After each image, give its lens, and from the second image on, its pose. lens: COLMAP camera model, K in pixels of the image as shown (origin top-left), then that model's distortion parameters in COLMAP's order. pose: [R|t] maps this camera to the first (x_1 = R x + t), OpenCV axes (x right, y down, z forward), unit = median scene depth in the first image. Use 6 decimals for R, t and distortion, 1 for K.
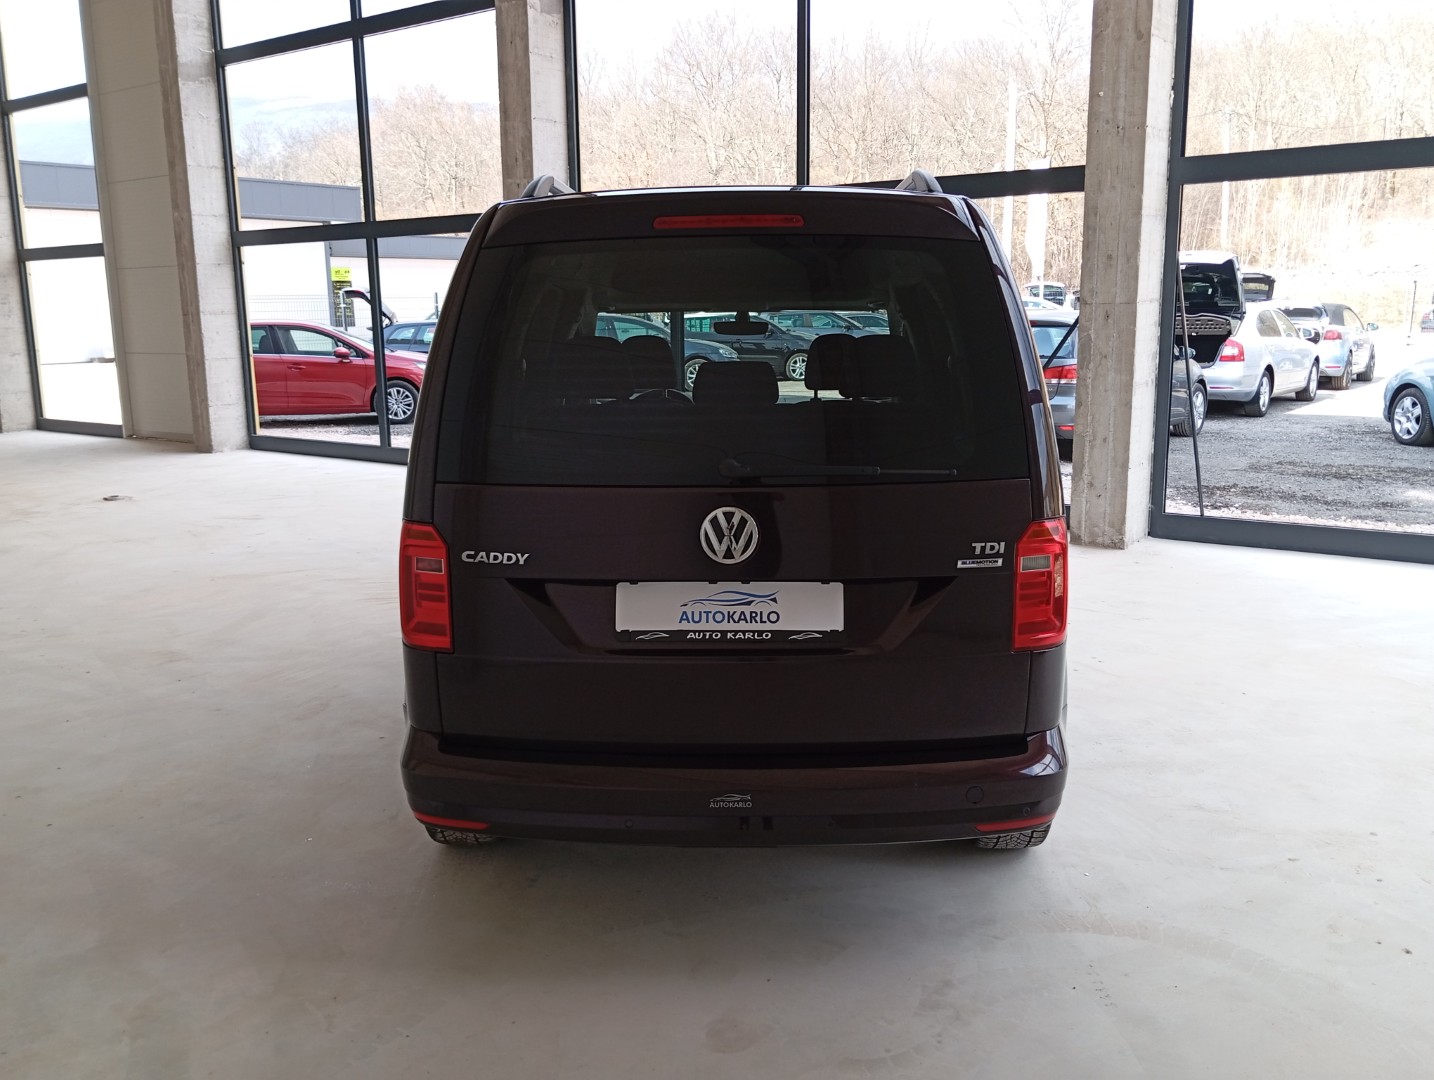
lens RADIAL K [[1202.9, 0, 710.7], [0, 1202.9, 534.9], [0, 0, 1]] dist [0.020415, -0.041549]
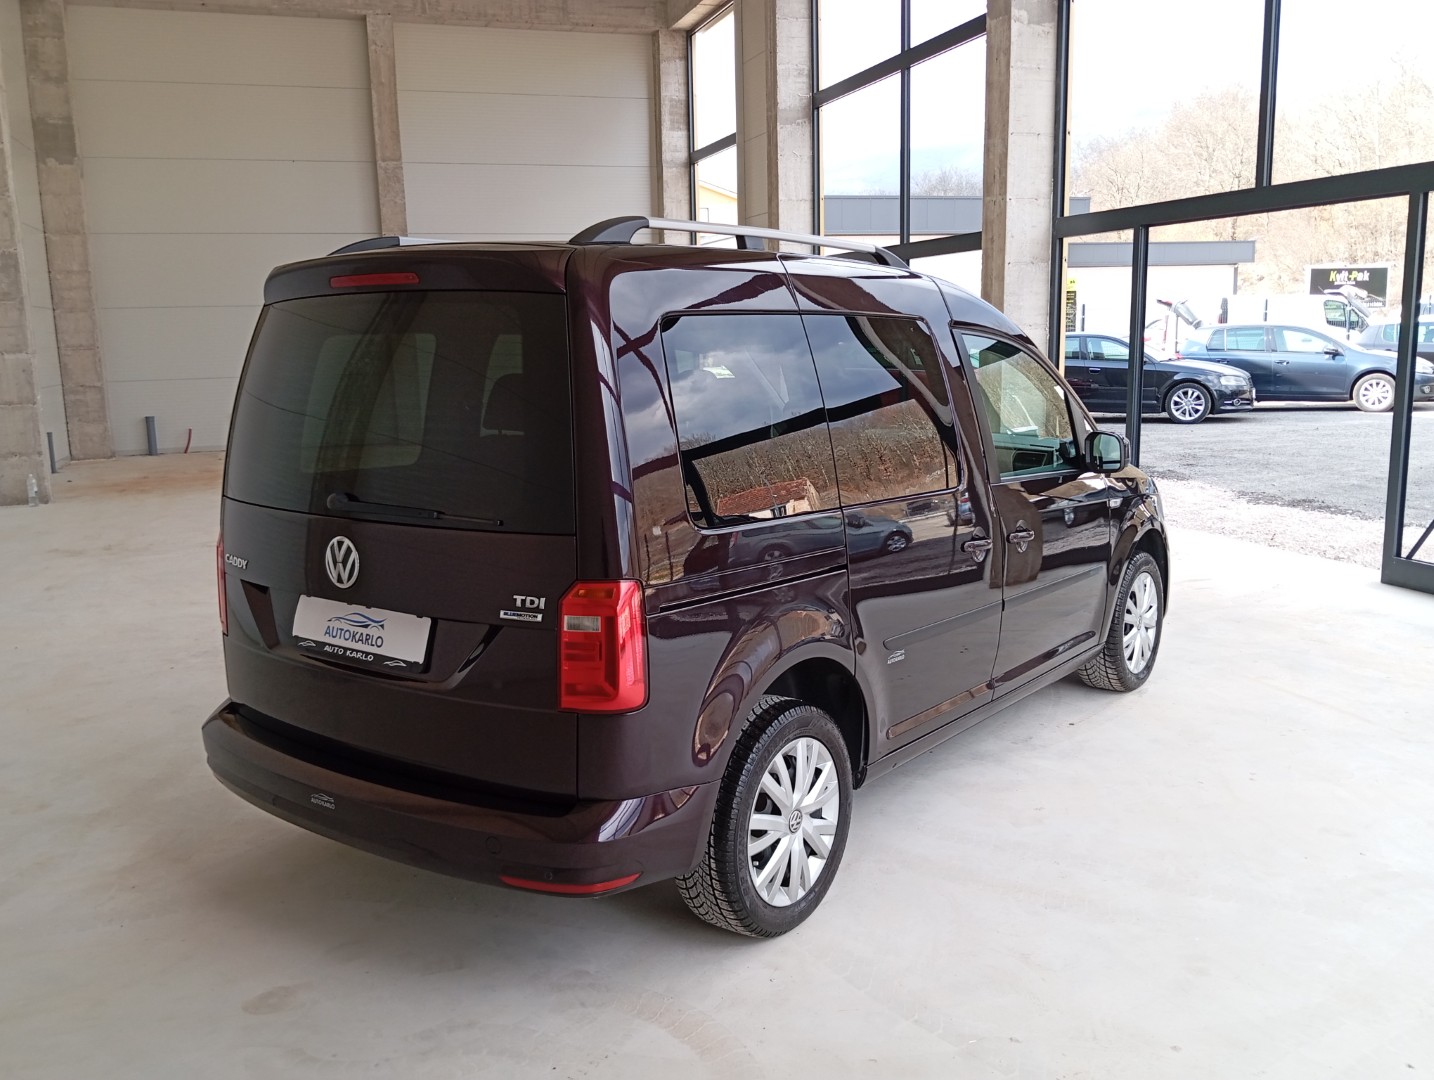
lens RADIAL K [[1202.9, 0, 722.1], [0, 1202.9, 540.0], [0, 0, 1]] dist [0.020415, -0.041549]
pose [[0.827313, 0.090090, -0.554469, 0.883434], [-0.092142, 0.995450, 0.024257, -0.076336], [0.554132, 0.031022, 0.831851, 0.257144]]
